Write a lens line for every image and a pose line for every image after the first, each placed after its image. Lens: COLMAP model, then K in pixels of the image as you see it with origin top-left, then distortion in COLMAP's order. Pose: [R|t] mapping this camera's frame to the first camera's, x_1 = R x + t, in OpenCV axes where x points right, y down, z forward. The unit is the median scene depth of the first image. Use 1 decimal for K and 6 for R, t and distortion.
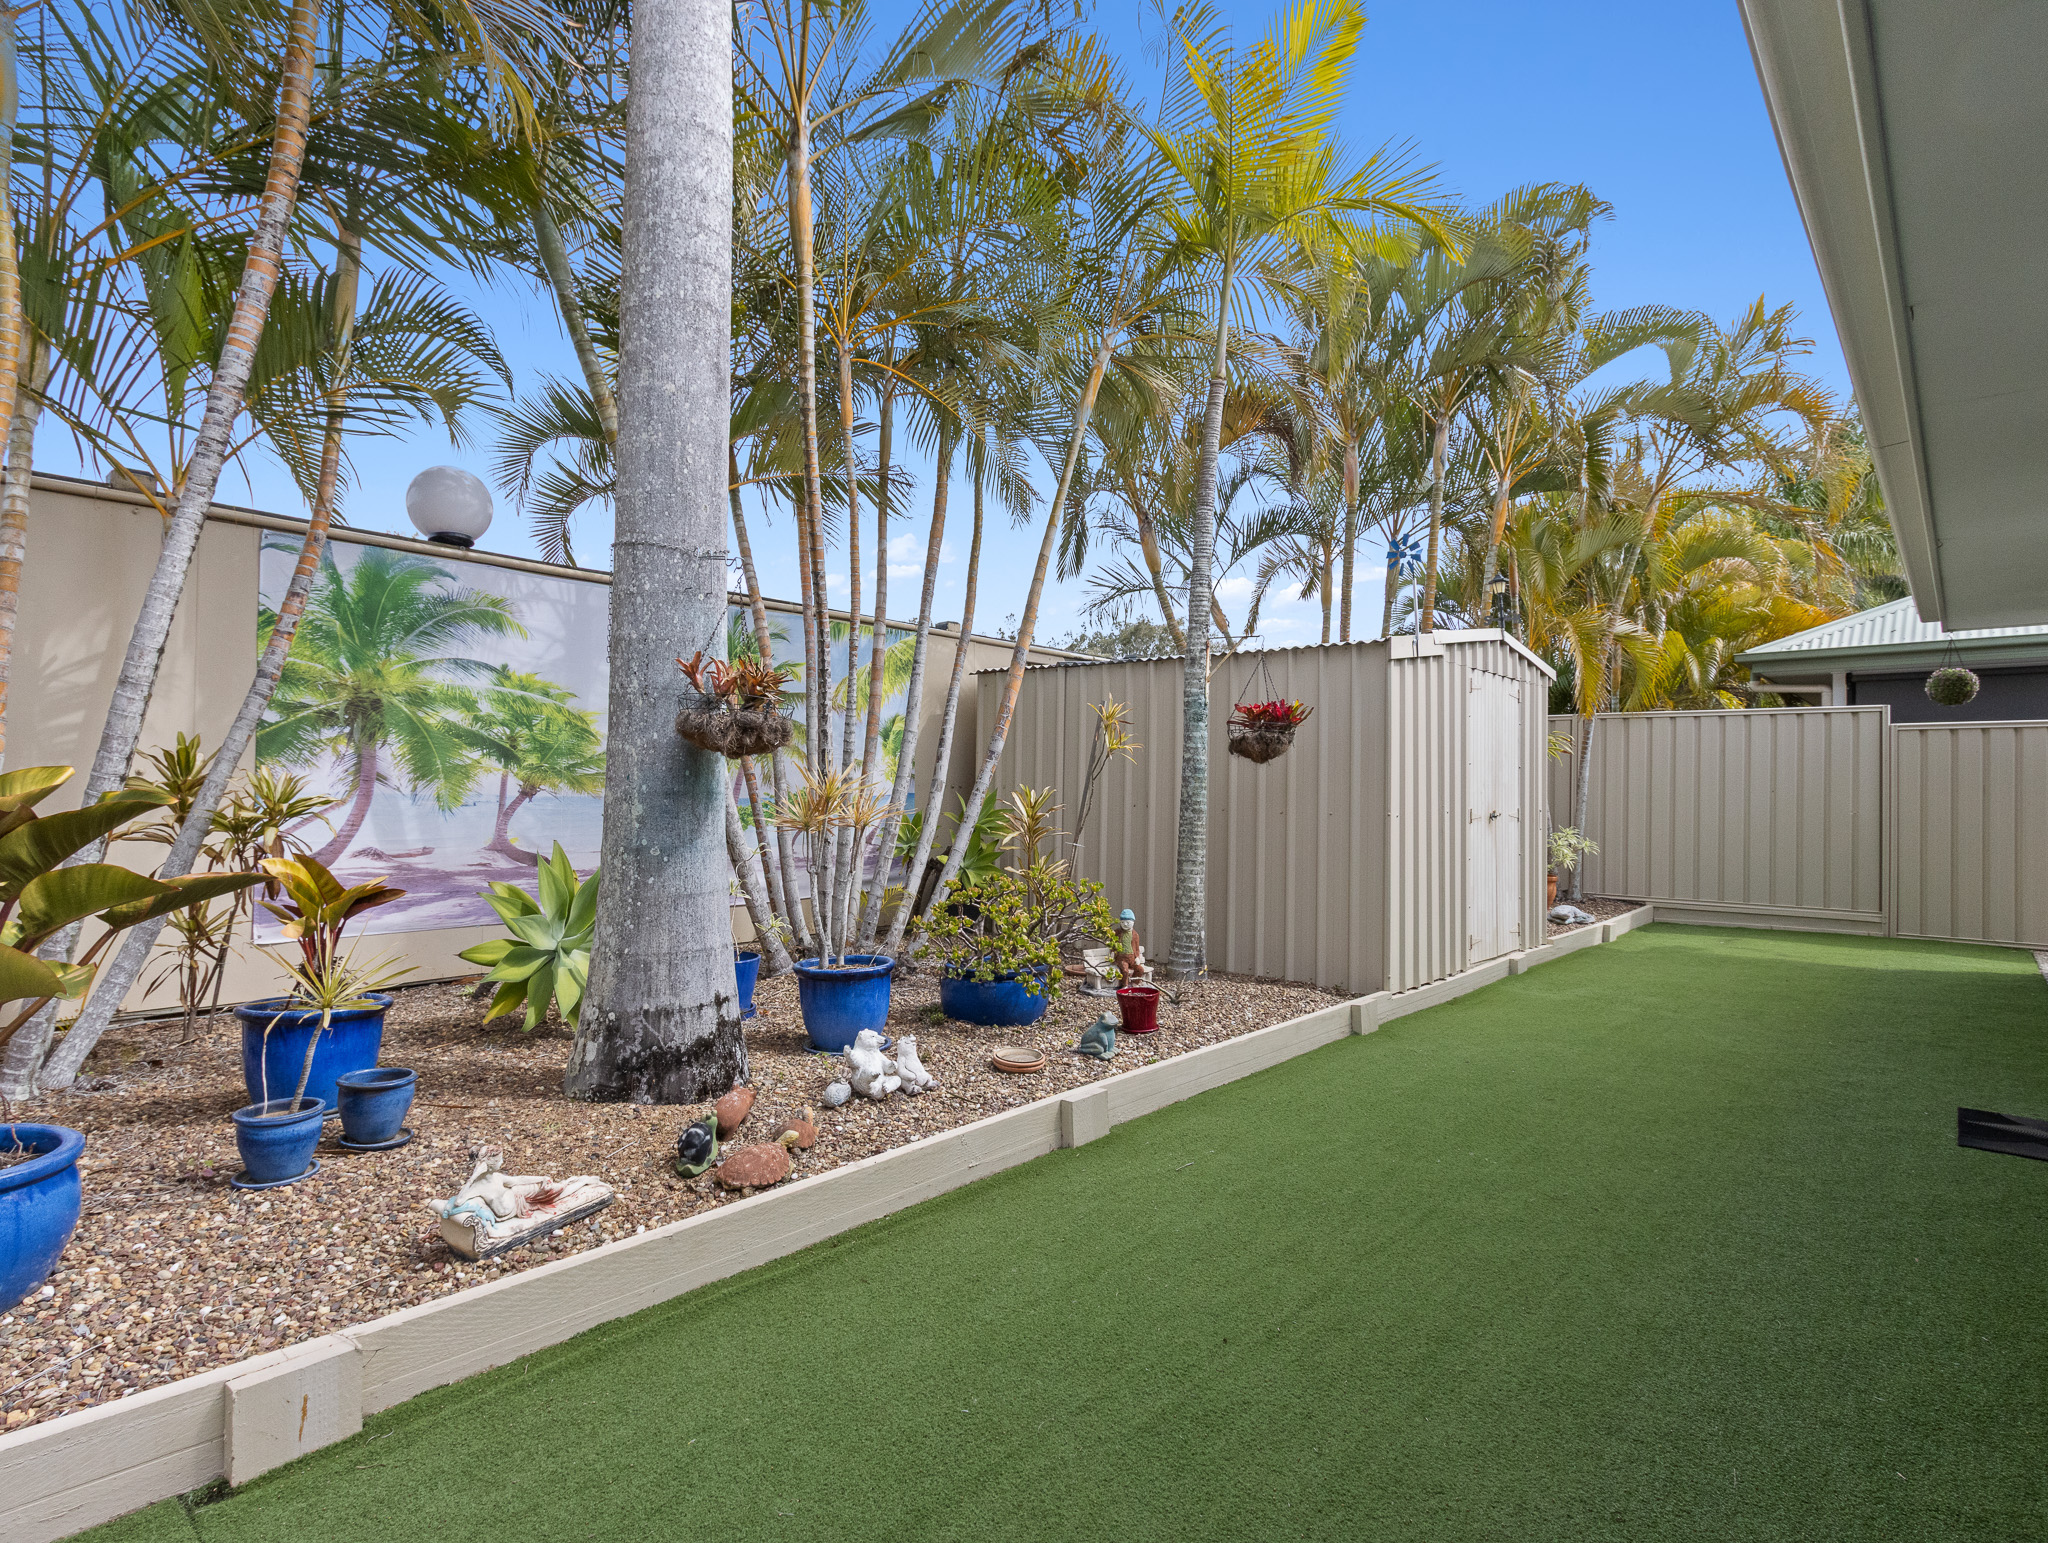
lens RADIAL K [[1059.5, 0, 1024.0], [0, 1059.5, 771.5], [0, 0, 1]] dist [0.006272, -0.000712]
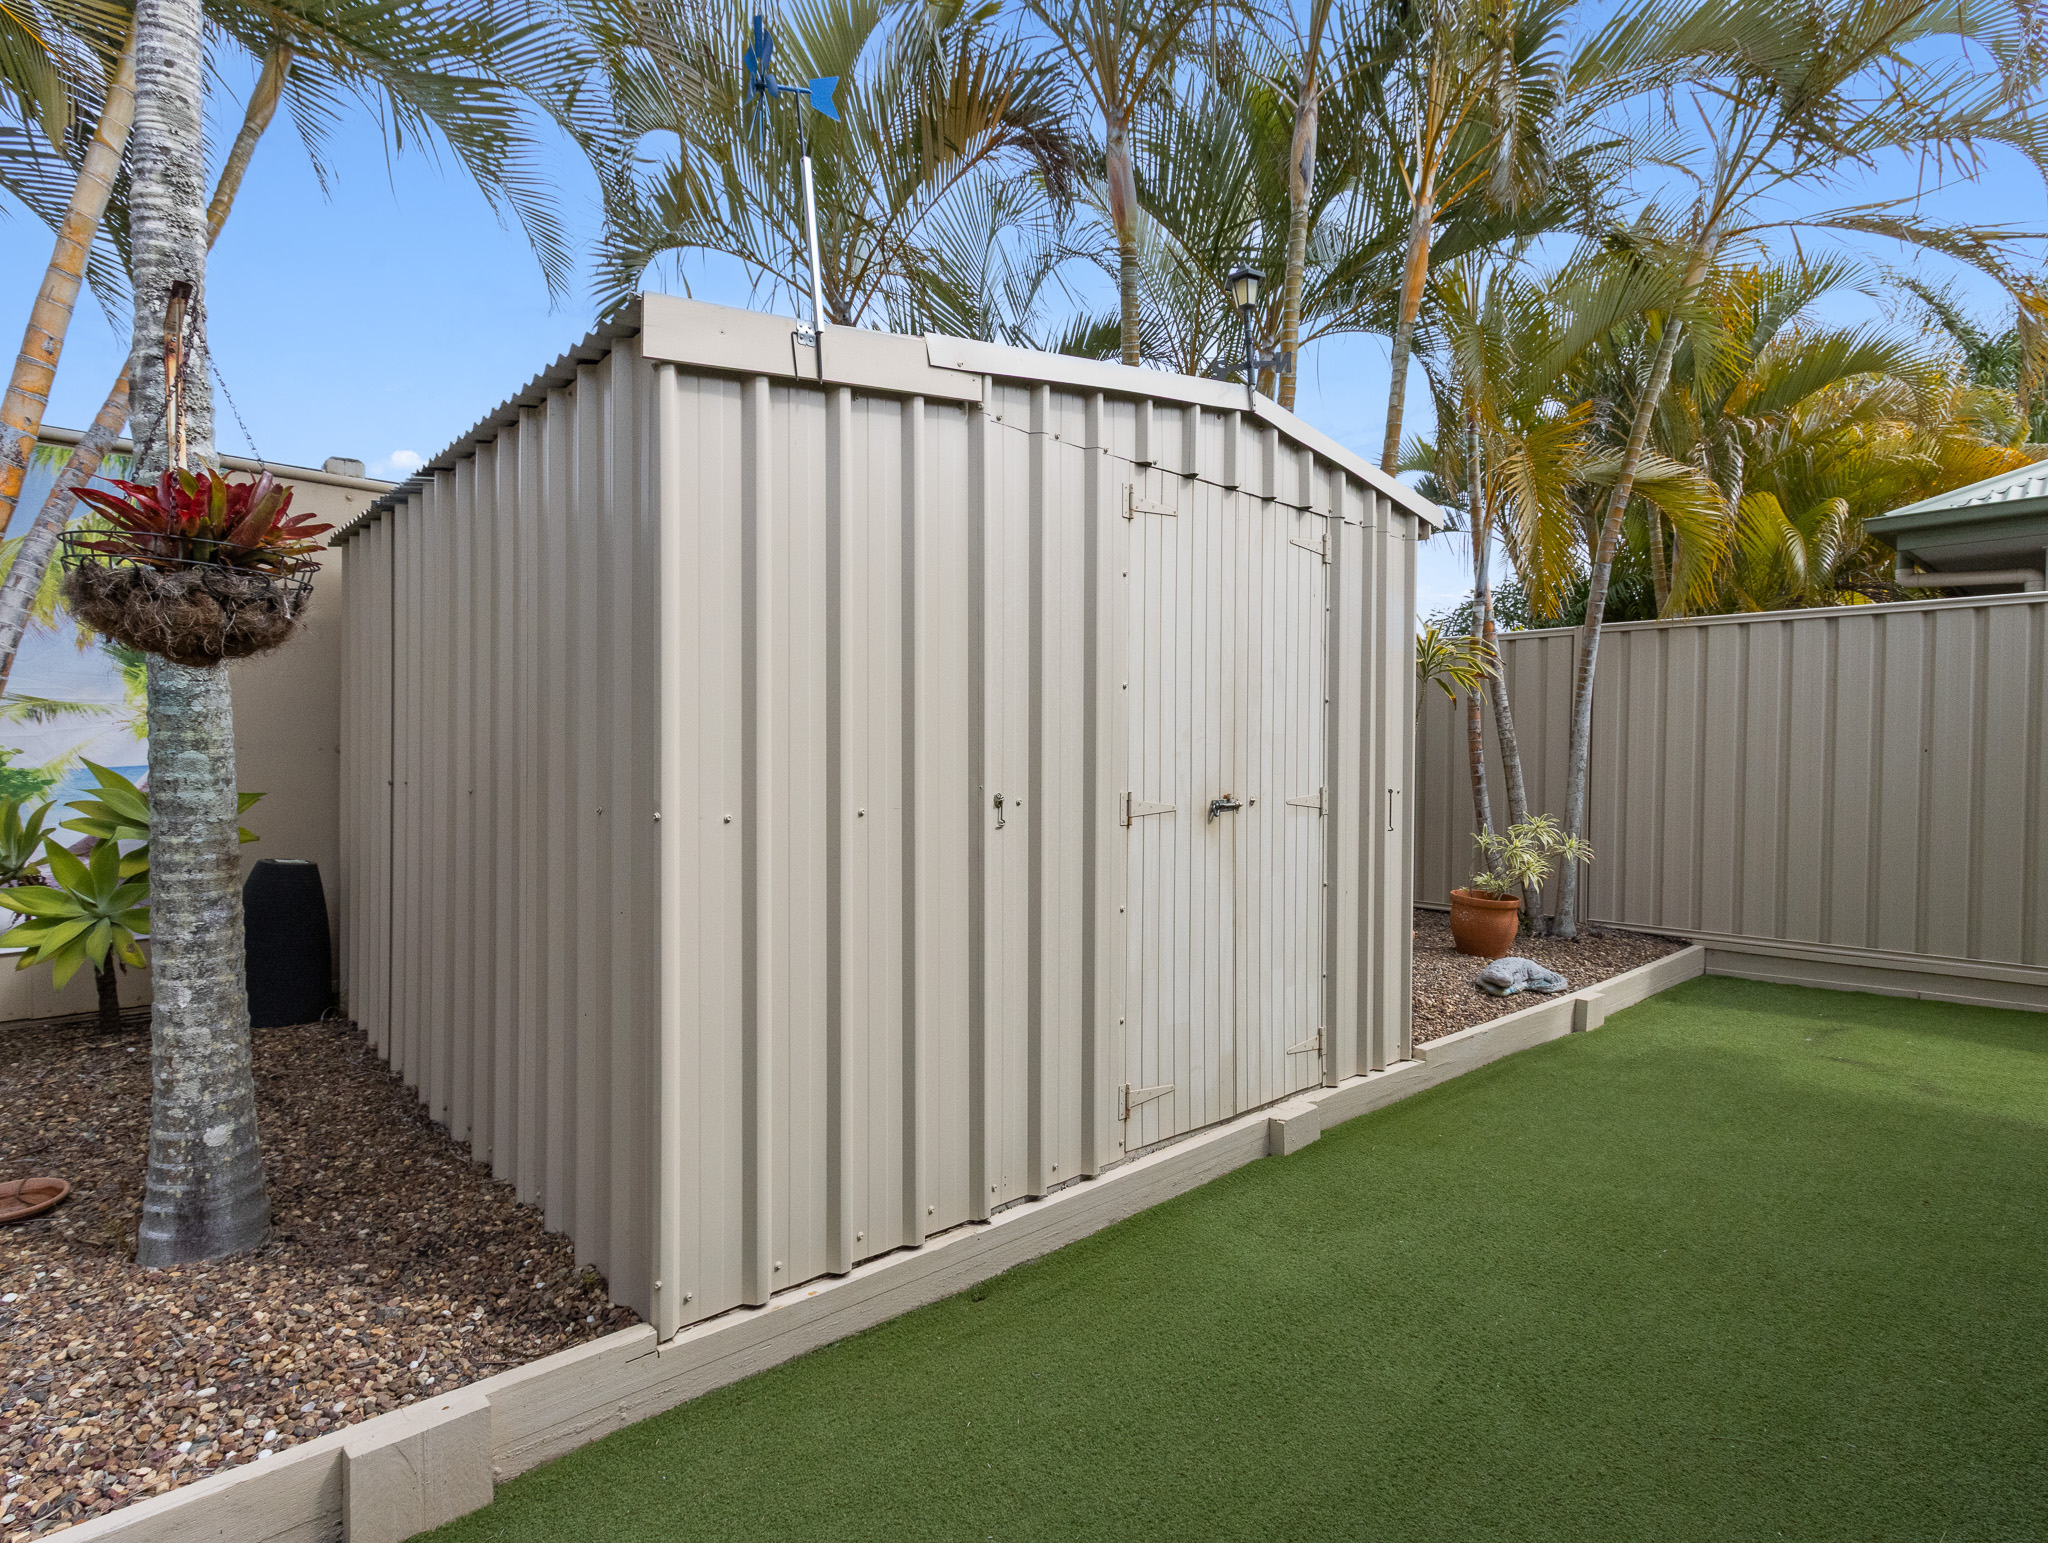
lens RADIAL K [[1059.5, 0, 1024.0], [0, 1059.5, 771.5], [0, 0, 1]] dist [0.006272, -0.000712]
pose [[0.994354, -0.003060, -0.106068, 0.310440], [0.006347, 0.999510, 0.030666, 0.009987], [0.105923, -0.031166, 0.993886, 0.418248]]
